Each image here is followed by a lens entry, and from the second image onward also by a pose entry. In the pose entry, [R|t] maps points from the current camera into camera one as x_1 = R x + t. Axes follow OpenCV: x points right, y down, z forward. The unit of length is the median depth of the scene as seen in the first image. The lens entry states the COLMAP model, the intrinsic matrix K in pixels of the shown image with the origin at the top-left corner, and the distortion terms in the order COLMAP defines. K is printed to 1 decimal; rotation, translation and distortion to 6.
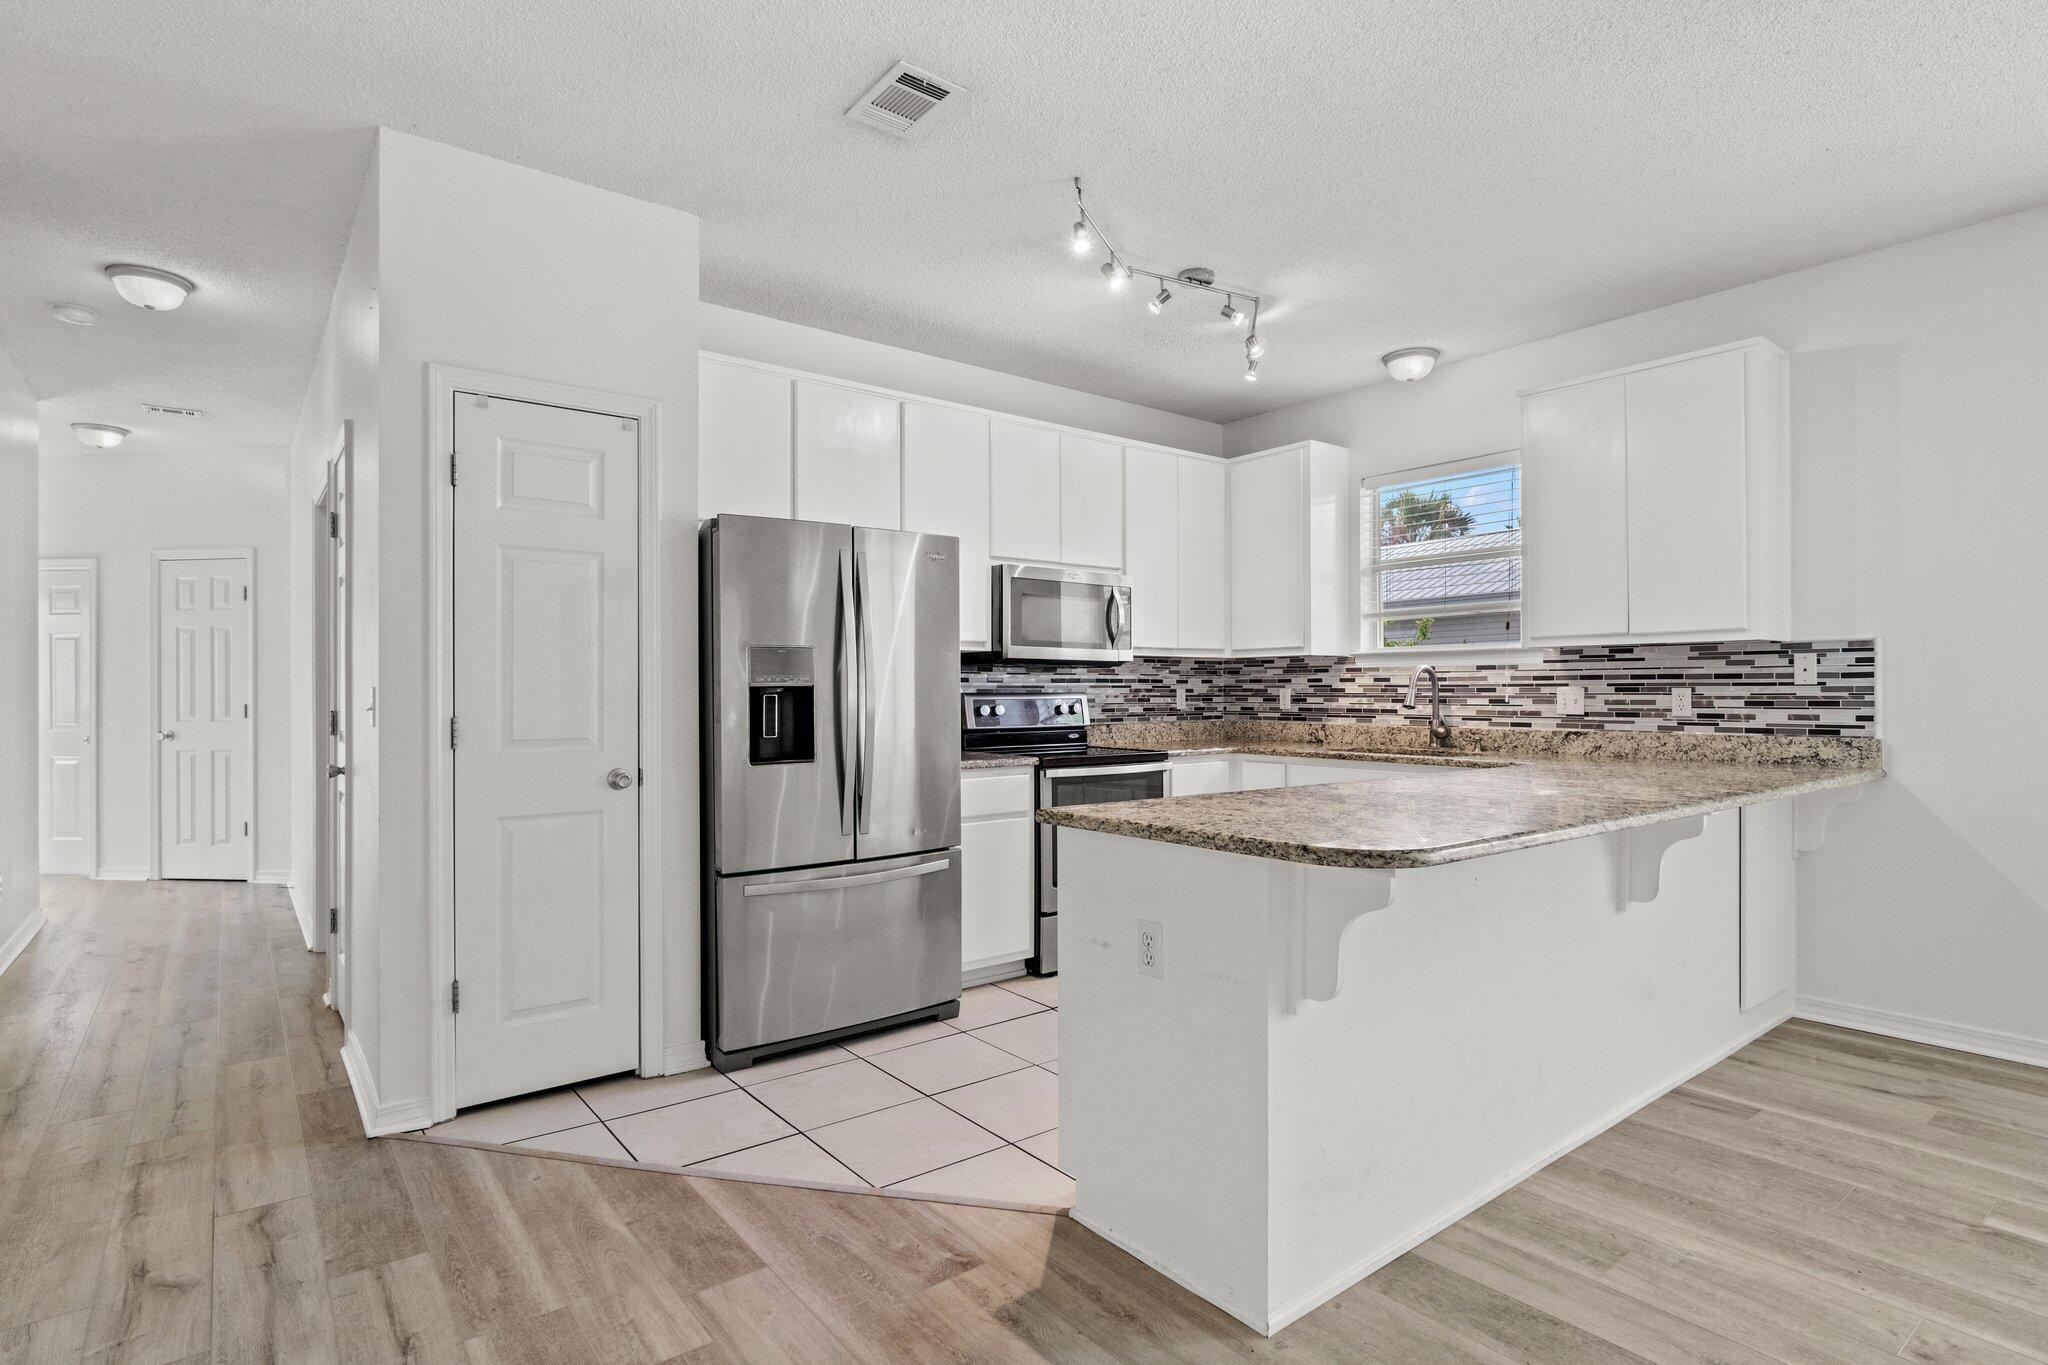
lens RADIAL K [[1031.8, 0, 1024.0], [0, 1031.8, 682.5], [0, 0, 1]] dist [-0.013809, -0.000364]
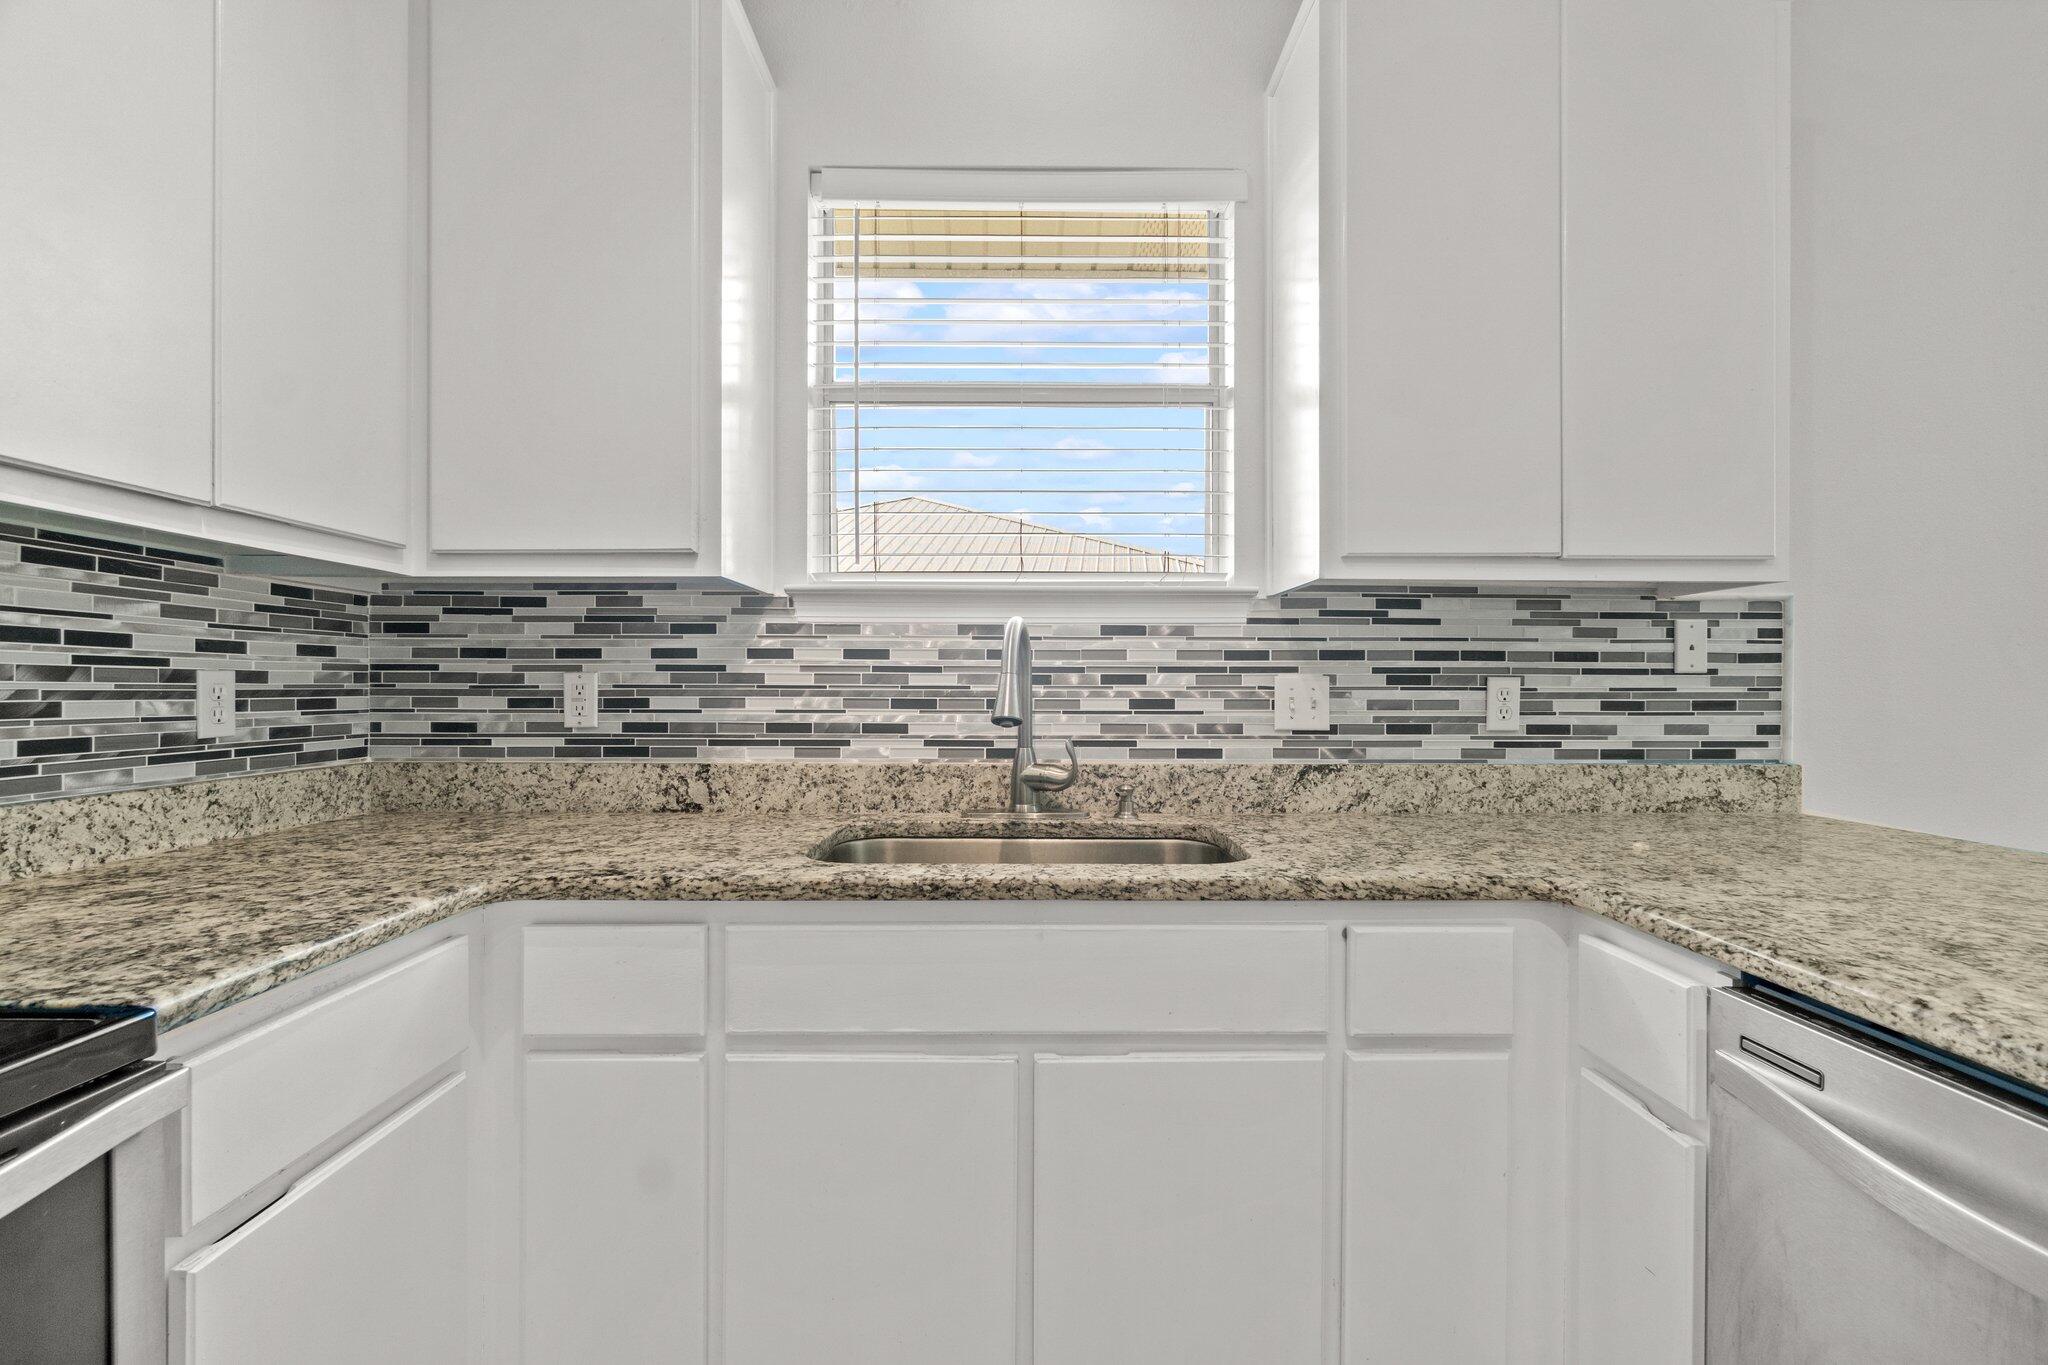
lens RADIAL K [[879.3, 0, 1024.7], [0, 879.3, 689.1], [0, 0, 1]] dist [-0.001781, 0.000134]
pose [[0.604941, 0.000328, 0.796270, 0.121043], [-0.010335, 0.999919, 0.007440, 0.009957], [-0.796203, -0.012730, 0.604895, 0.874633]]
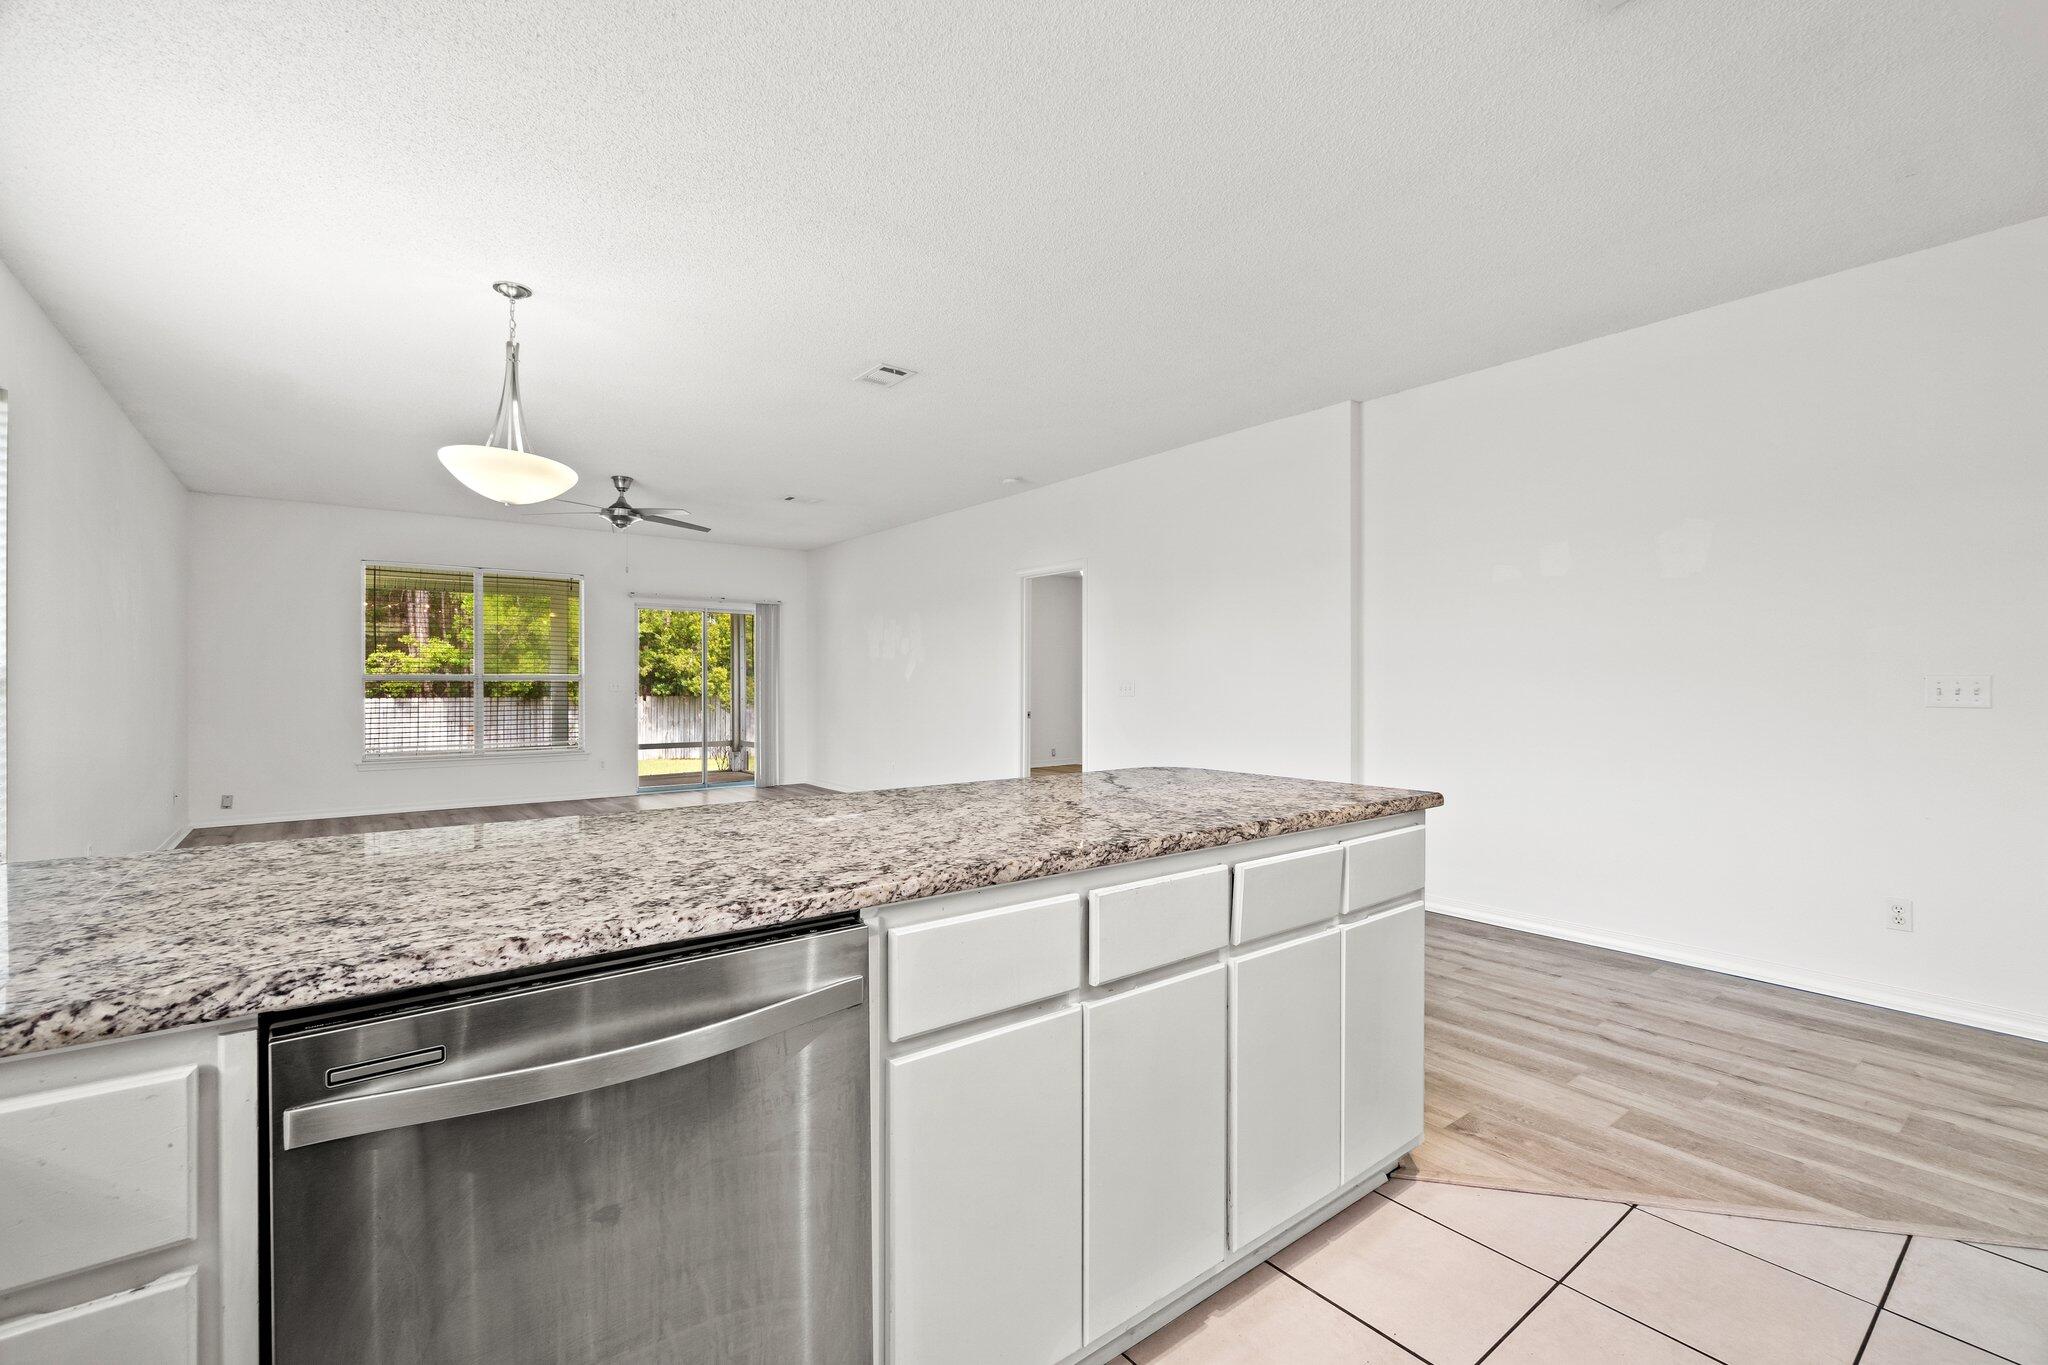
lens RADIAL K [[883.3, 0, 1024.0], [0, 883.3, 682.5], [0, 0, 1]] dist [-0.001625, -0.000094]
pose [[-1.000000, 0.000069, 0.000362, 0.242706], [0.000066, 0.999960, -0.008988, 0.010222], [-0.000363, -0.008988, -0.999960, 1.057332]]
